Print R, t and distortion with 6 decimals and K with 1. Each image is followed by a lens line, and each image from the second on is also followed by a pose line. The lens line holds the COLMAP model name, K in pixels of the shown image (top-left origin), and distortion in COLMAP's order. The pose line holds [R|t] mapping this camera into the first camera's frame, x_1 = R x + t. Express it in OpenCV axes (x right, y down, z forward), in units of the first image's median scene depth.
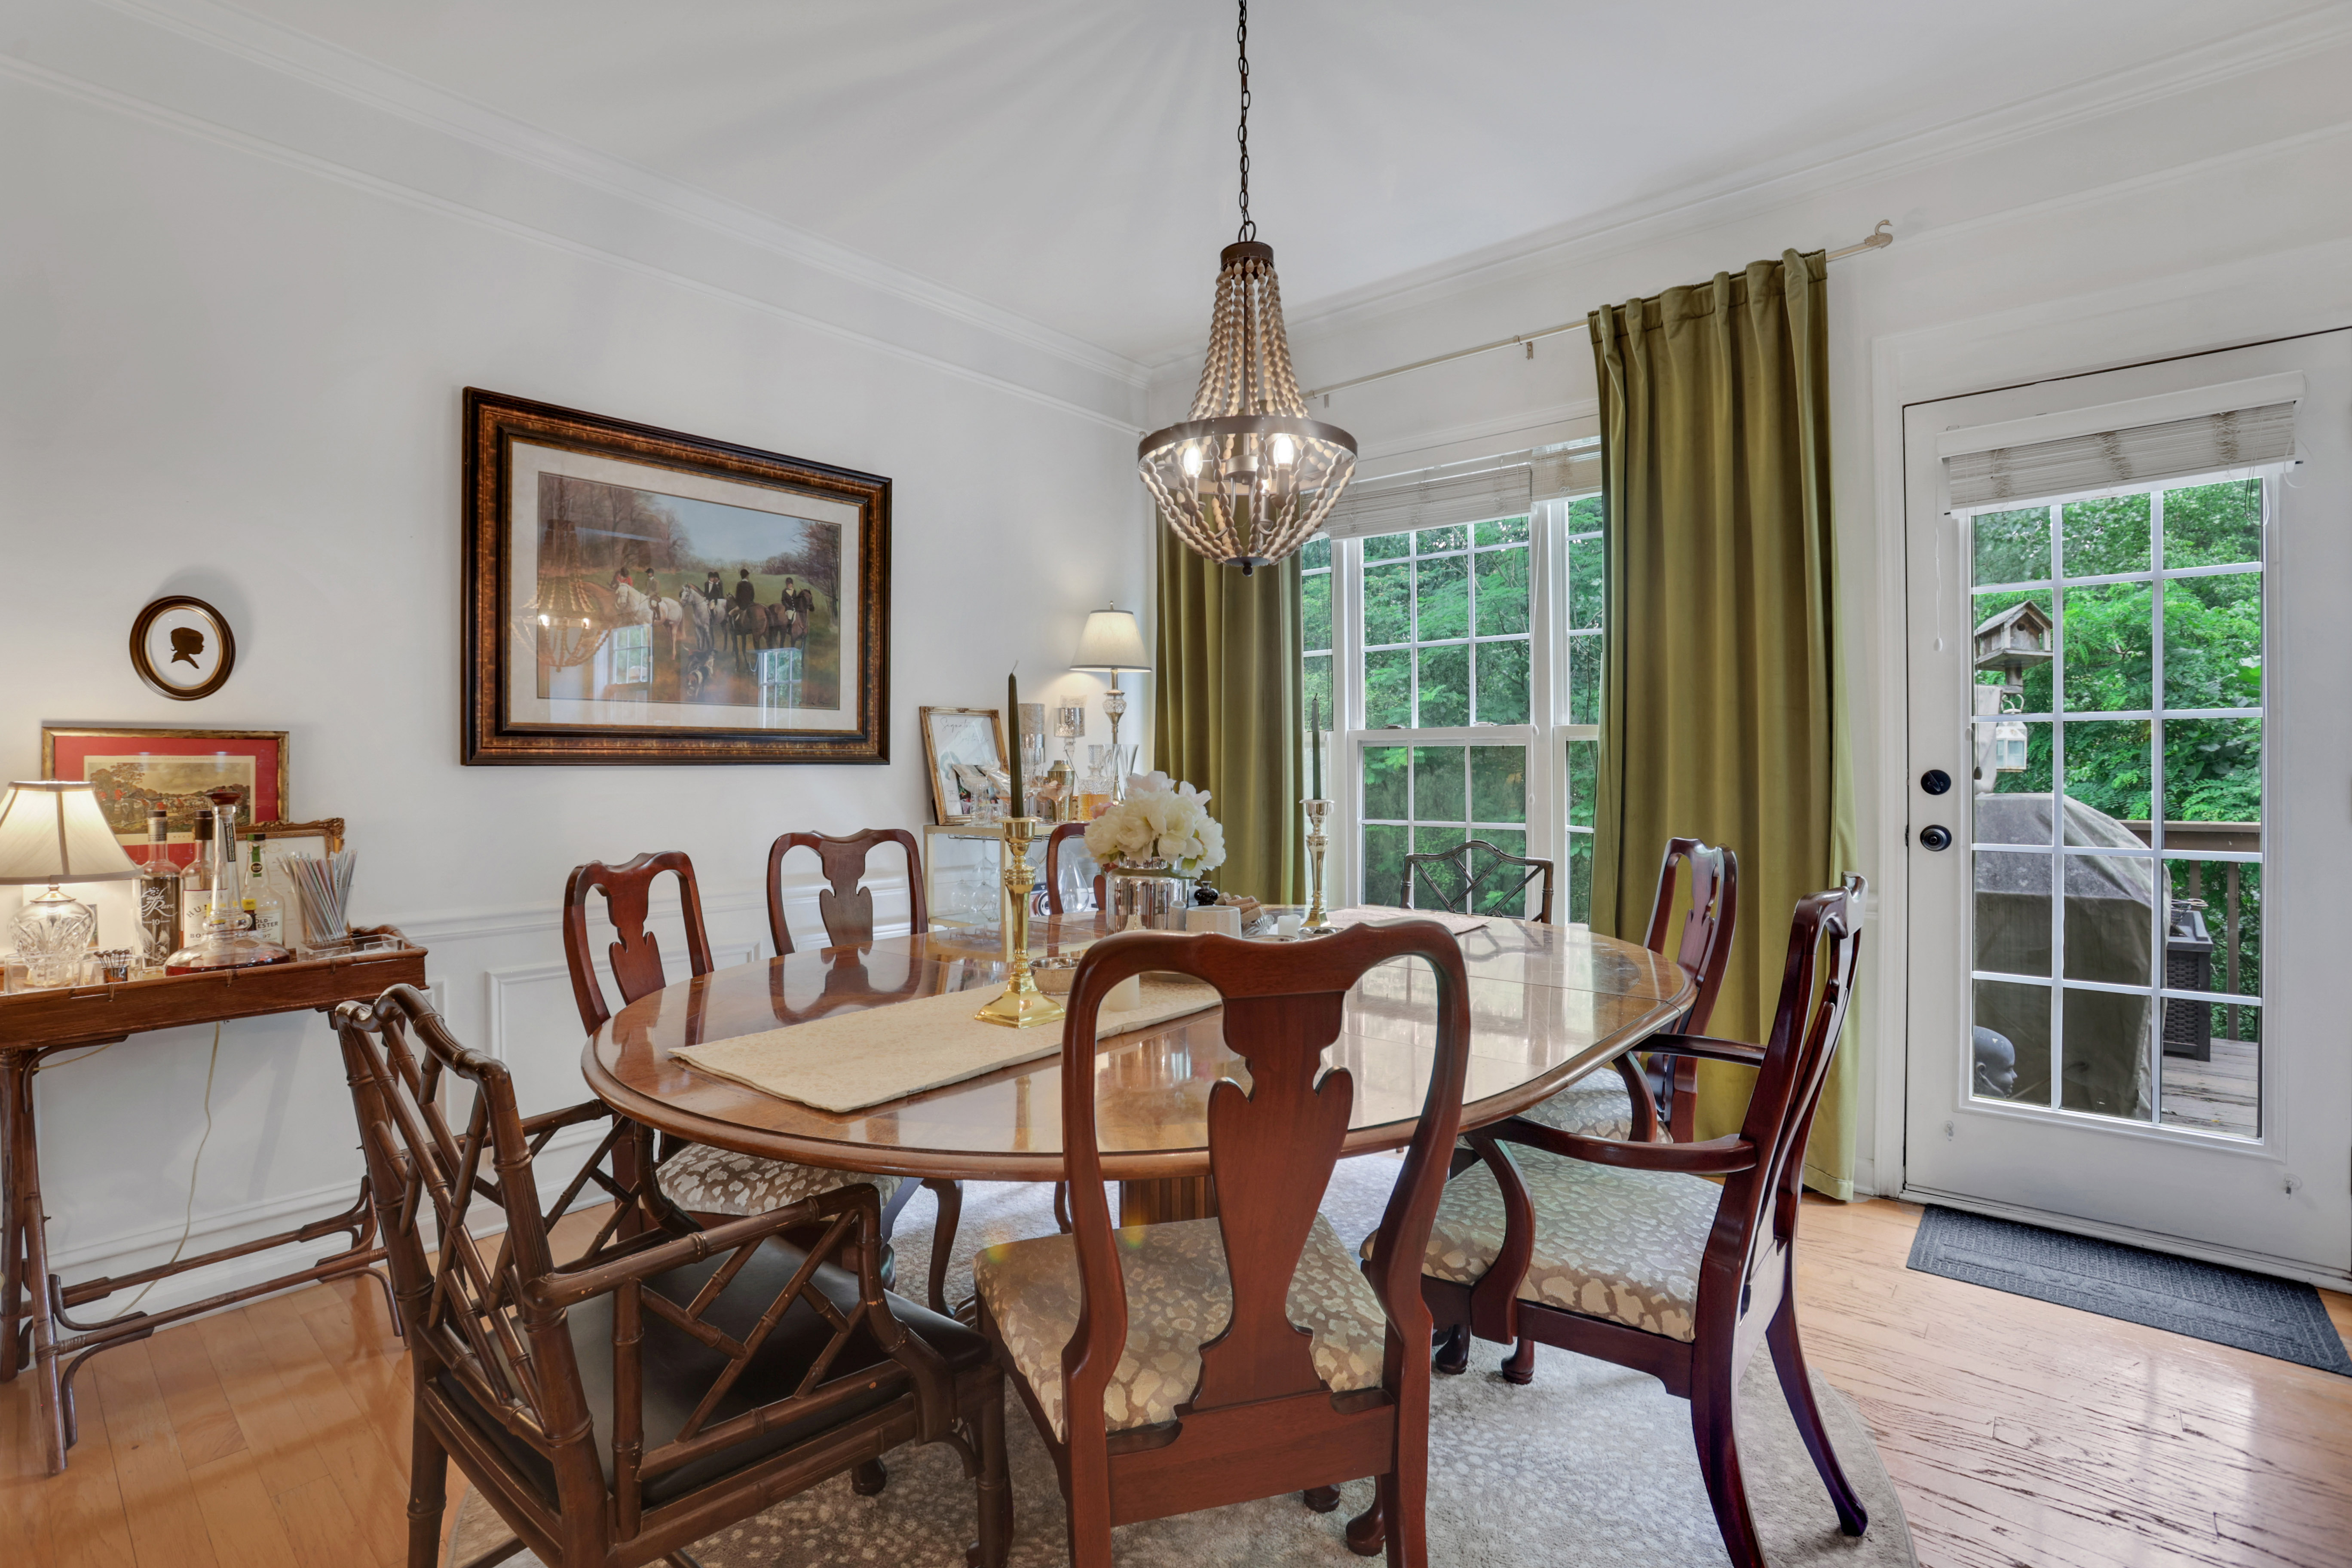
lens RADIAL K [[1128.3, 0, 1178.0], [0, 1128.3, 762.6], [0, 0, 1]] dist [-0.011559, 0.032688]
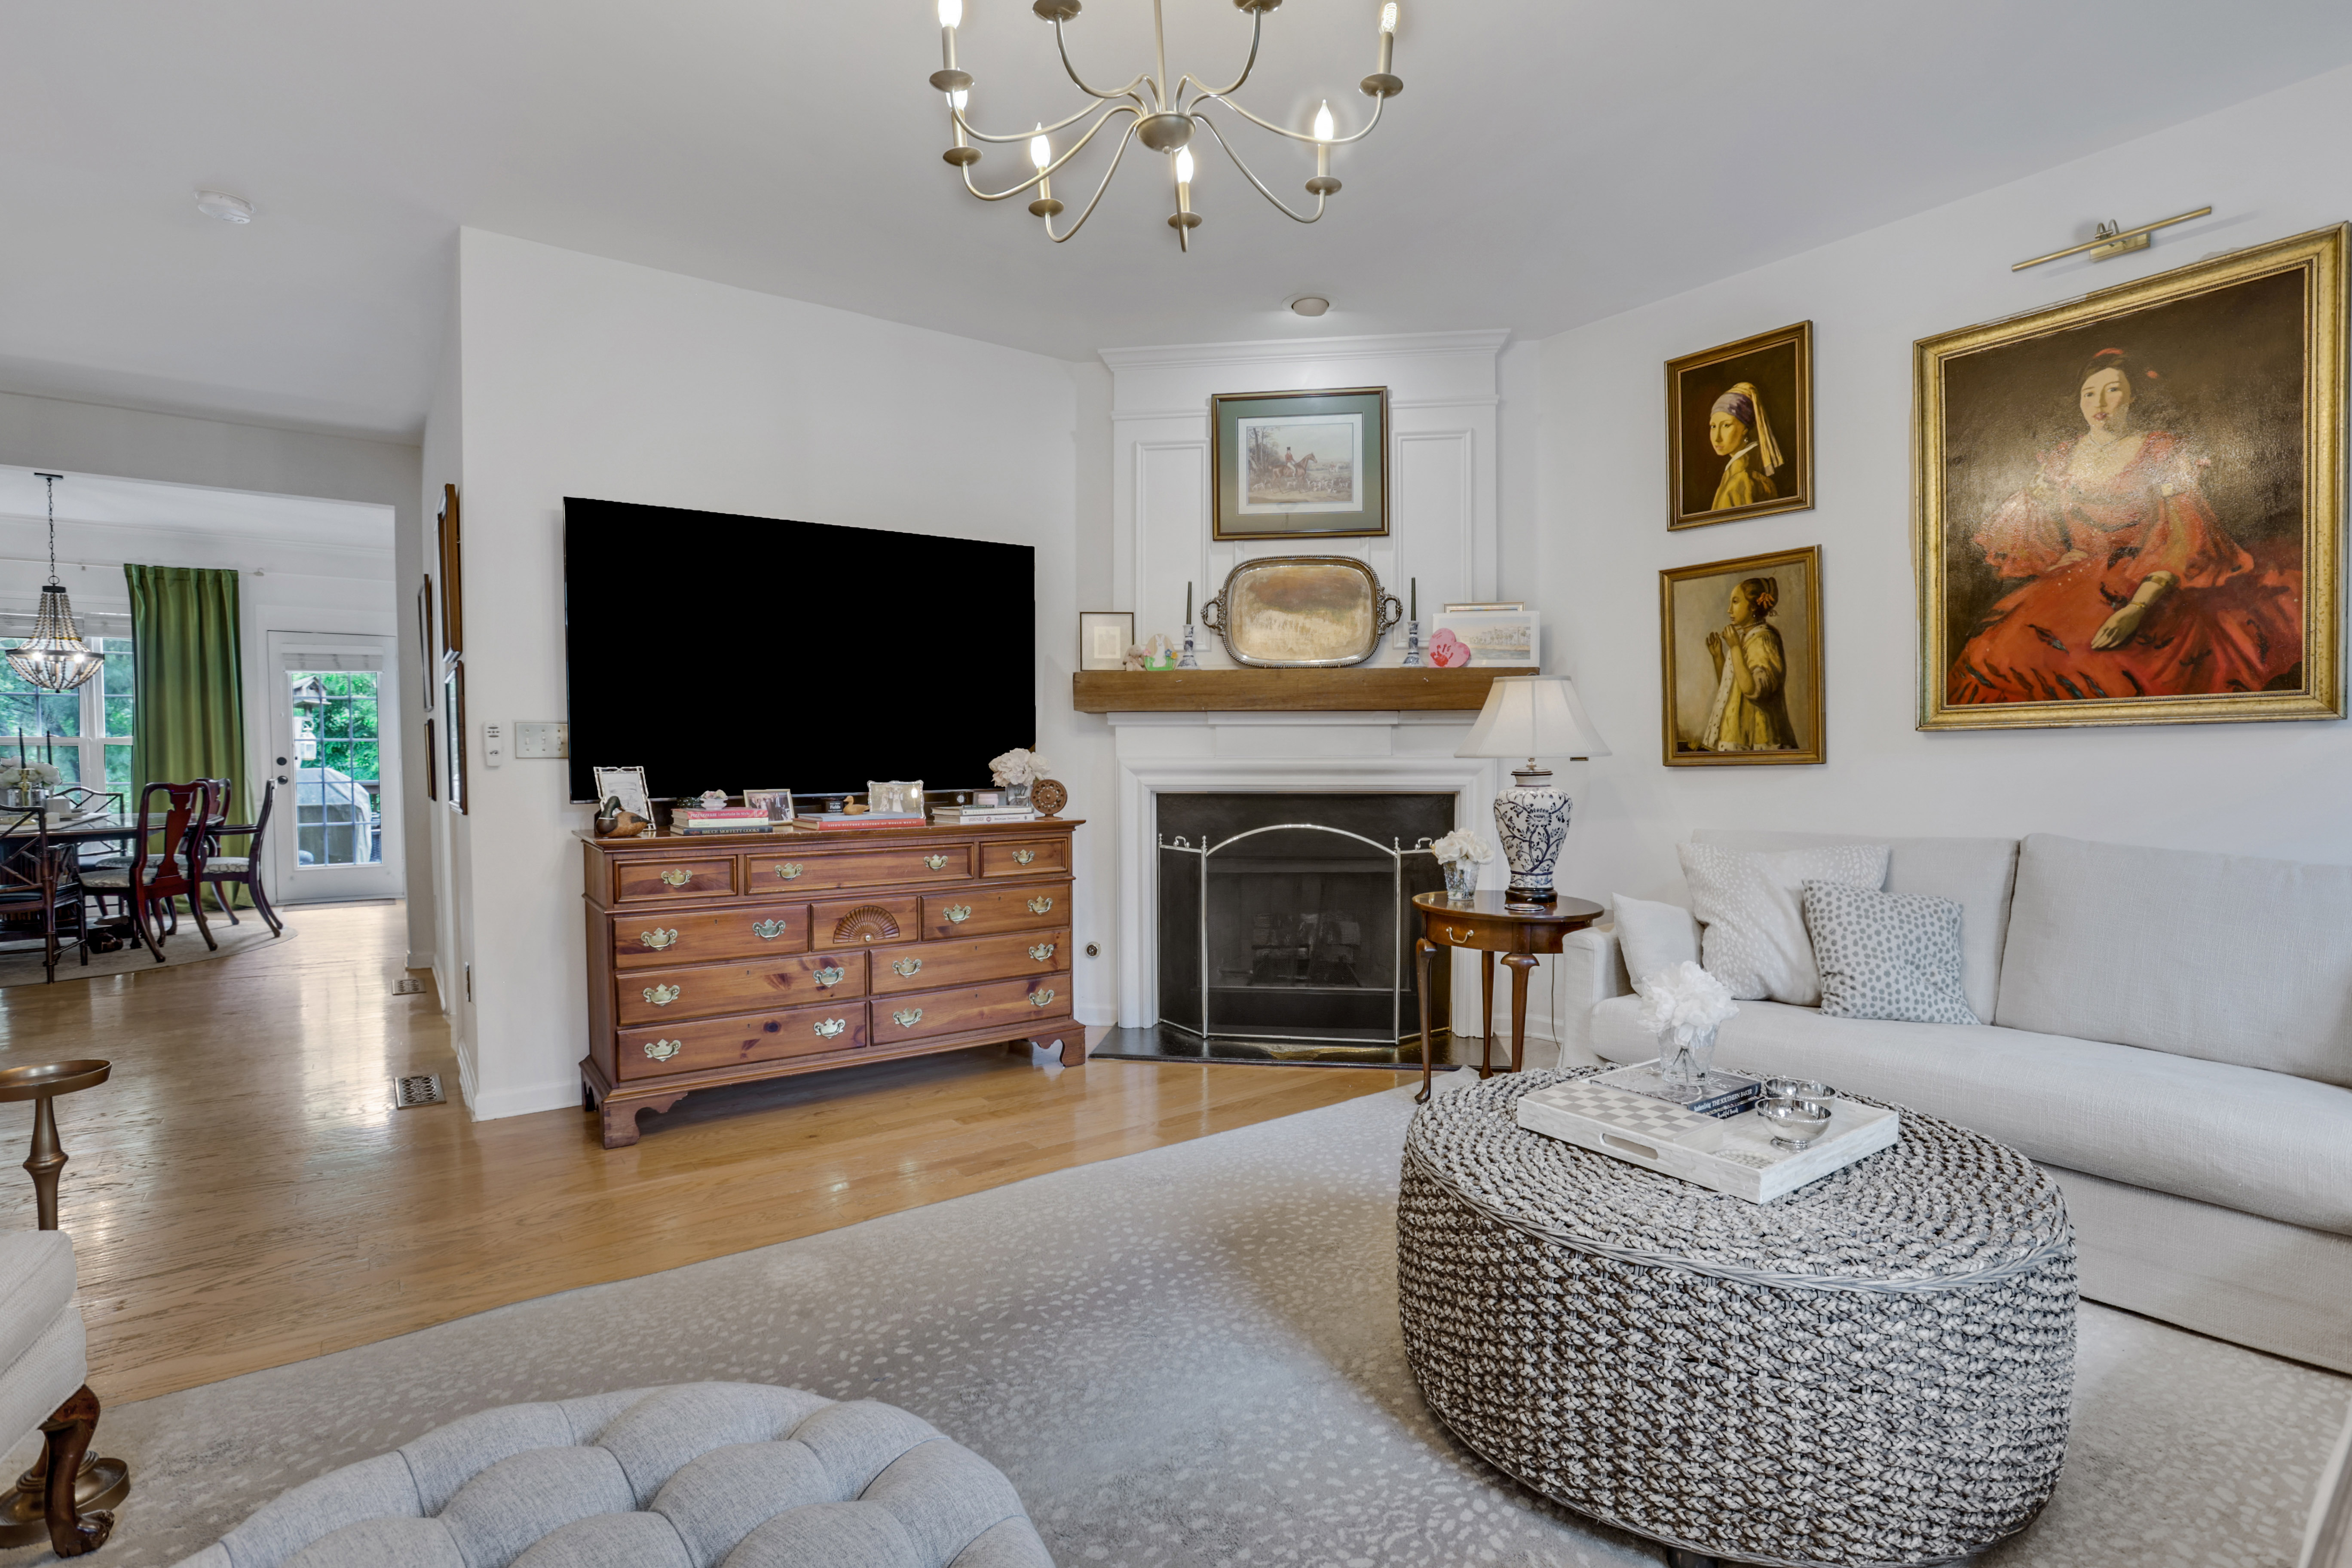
lens RADIAL K [[1093.7, 0, 1182.9], [0, 1093.7, 797.2], [0, 0, 1]] dist [-0.064042, 0.028833]
pose [[0.243078, -0.037309, 0.969289, -1.194476], [-0.000764, 0.999252, 0.038654, 0.005317], [-0.970006, -0.010137, 0.242868, -1.611426]]
